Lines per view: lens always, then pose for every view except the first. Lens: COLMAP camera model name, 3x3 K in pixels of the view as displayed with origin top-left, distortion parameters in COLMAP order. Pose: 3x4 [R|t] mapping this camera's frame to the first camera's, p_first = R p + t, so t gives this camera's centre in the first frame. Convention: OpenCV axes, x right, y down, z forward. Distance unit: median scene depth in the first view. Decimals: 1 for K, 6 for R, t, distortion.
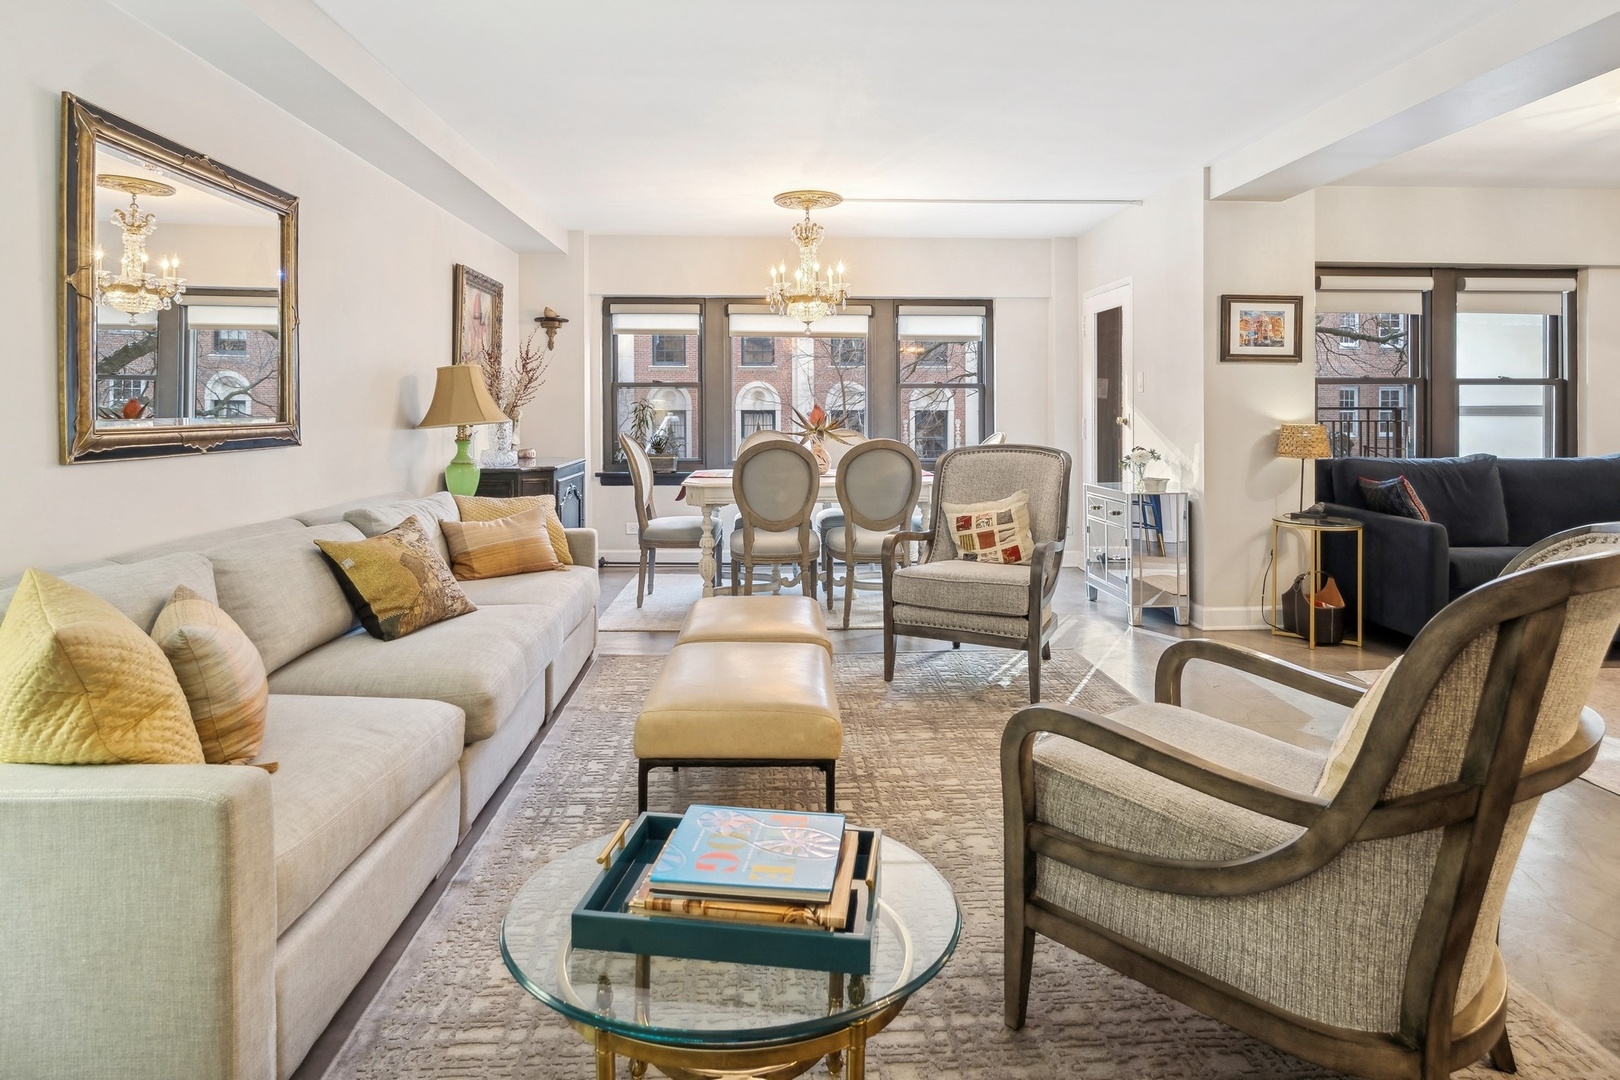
lens RADIAL K [[897.9, 0, 813.4], [0, 897.9, 410.7], [0, 0, 1]] dist [-0.012103, 0.003740]
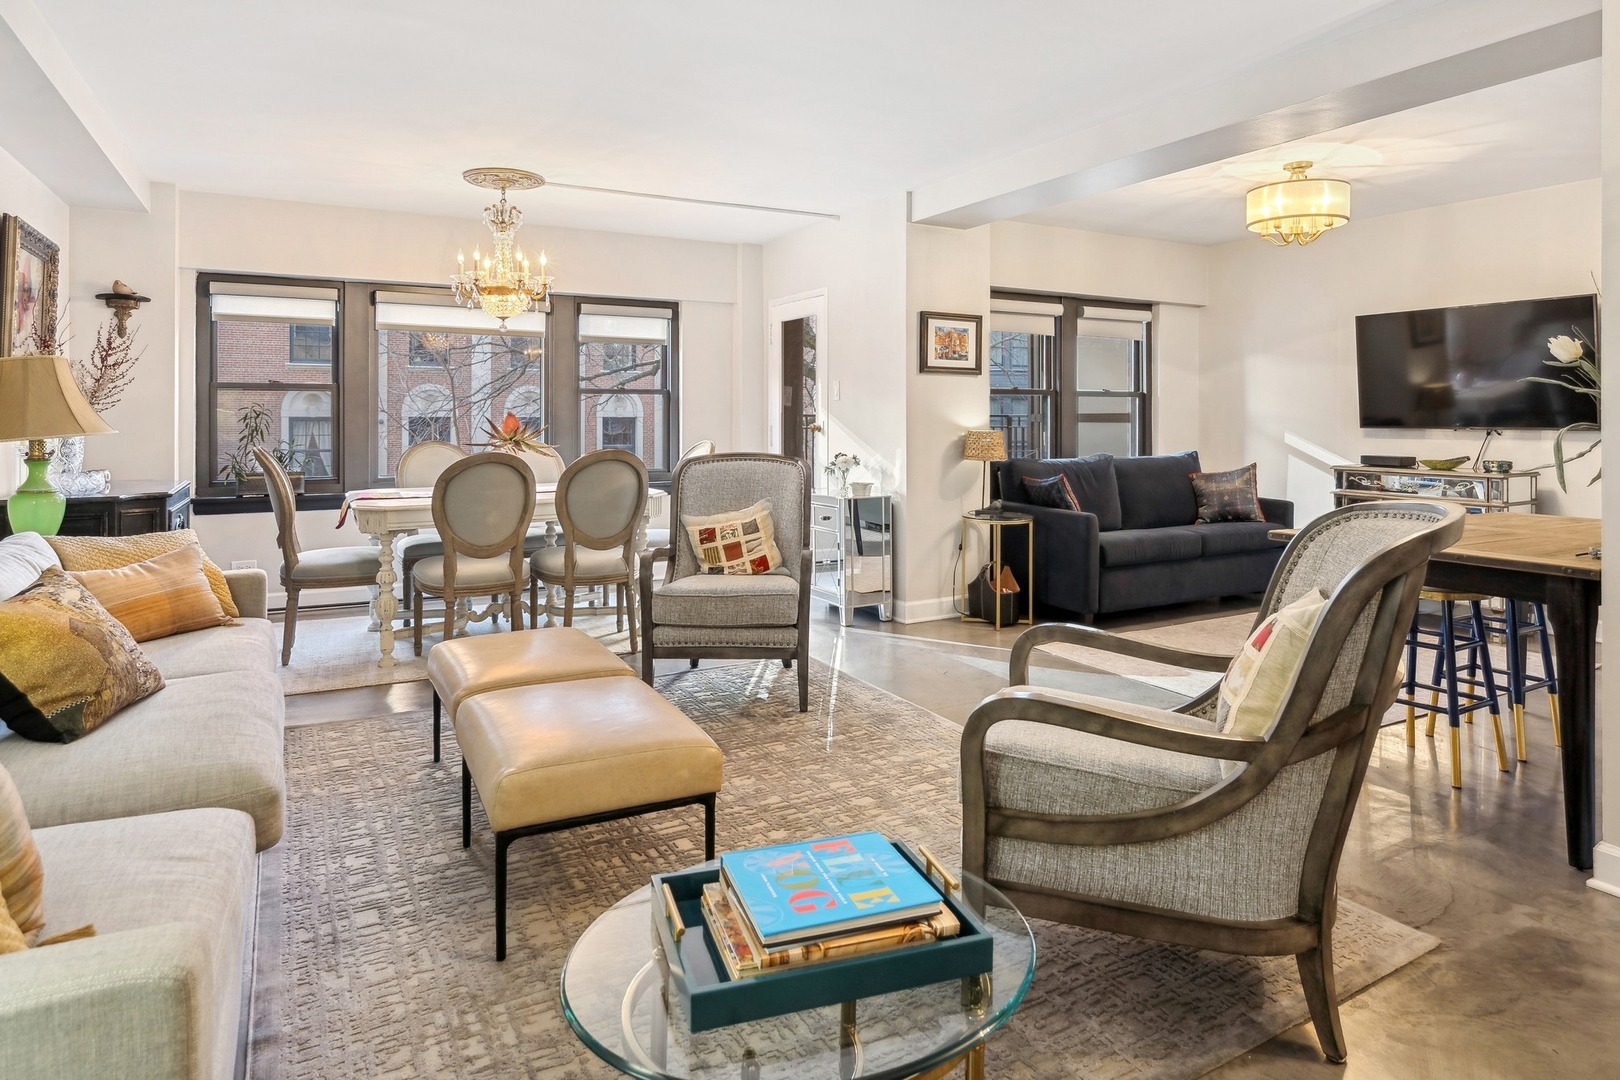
lens RADIAL K [[953.3, 0, 822.7], [0, 953.3, 409.1], [0, 0, 1]] dist [-0.002661, -0.004116]
pose [[0.891389, 0.003892, 0.453222, -0.174147], [-0.000128, 0.999965, -0.008336, -0.001558], [-0.453239, 0.007372, 0.891359, 0.031036]]
